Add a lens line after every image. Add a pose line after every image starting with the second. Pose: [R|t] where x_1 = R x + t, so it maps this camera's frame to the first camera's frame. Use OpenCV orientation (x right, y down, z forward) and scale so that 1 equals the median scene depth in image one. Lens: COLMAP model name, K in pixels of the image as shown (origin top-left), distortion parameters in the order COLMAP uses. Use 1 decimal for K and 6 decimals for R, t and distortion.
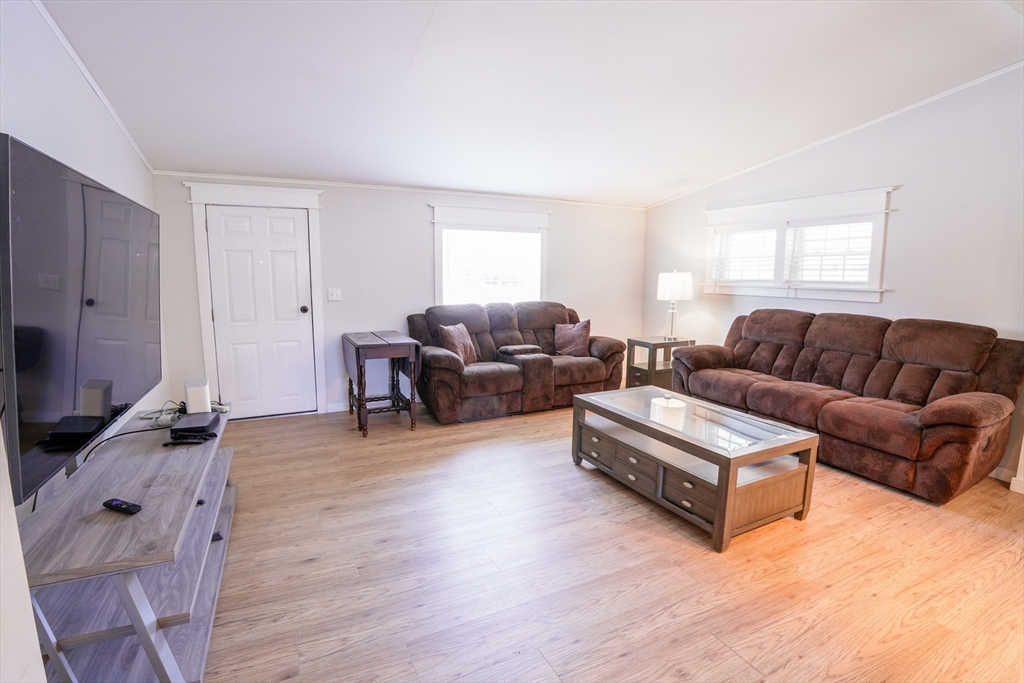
lens RADIAL K [[450.8, 0, 508.8], [0, 450.8, 338.0], [0, 0, 1]] dist [-0.078831, 0.015359]
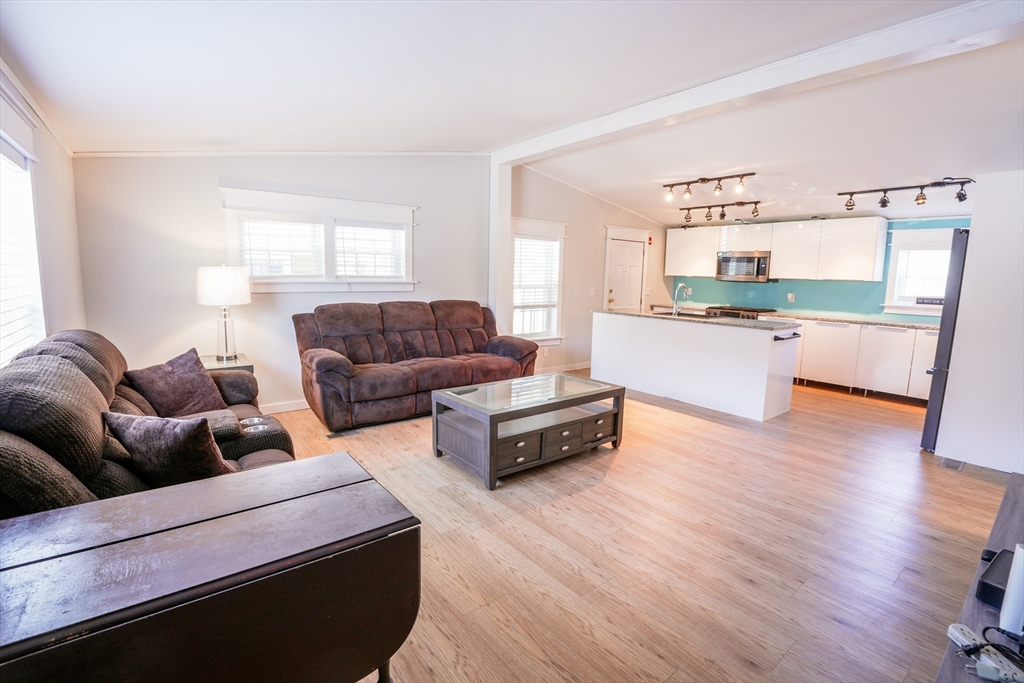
lens RADIAL K [[450.8, 0, 508.8], [0, 450.8, 338.0], [0, 0, 1]] dist [-0.078831, 0.015359]
pose [[-0.172394, -0.142636, 0.974646, -0.570603], [0.115833, 0.979660, 0.163858, -0.129618], [-0.978194, 0.141144, -0.152365, 0.899002]]
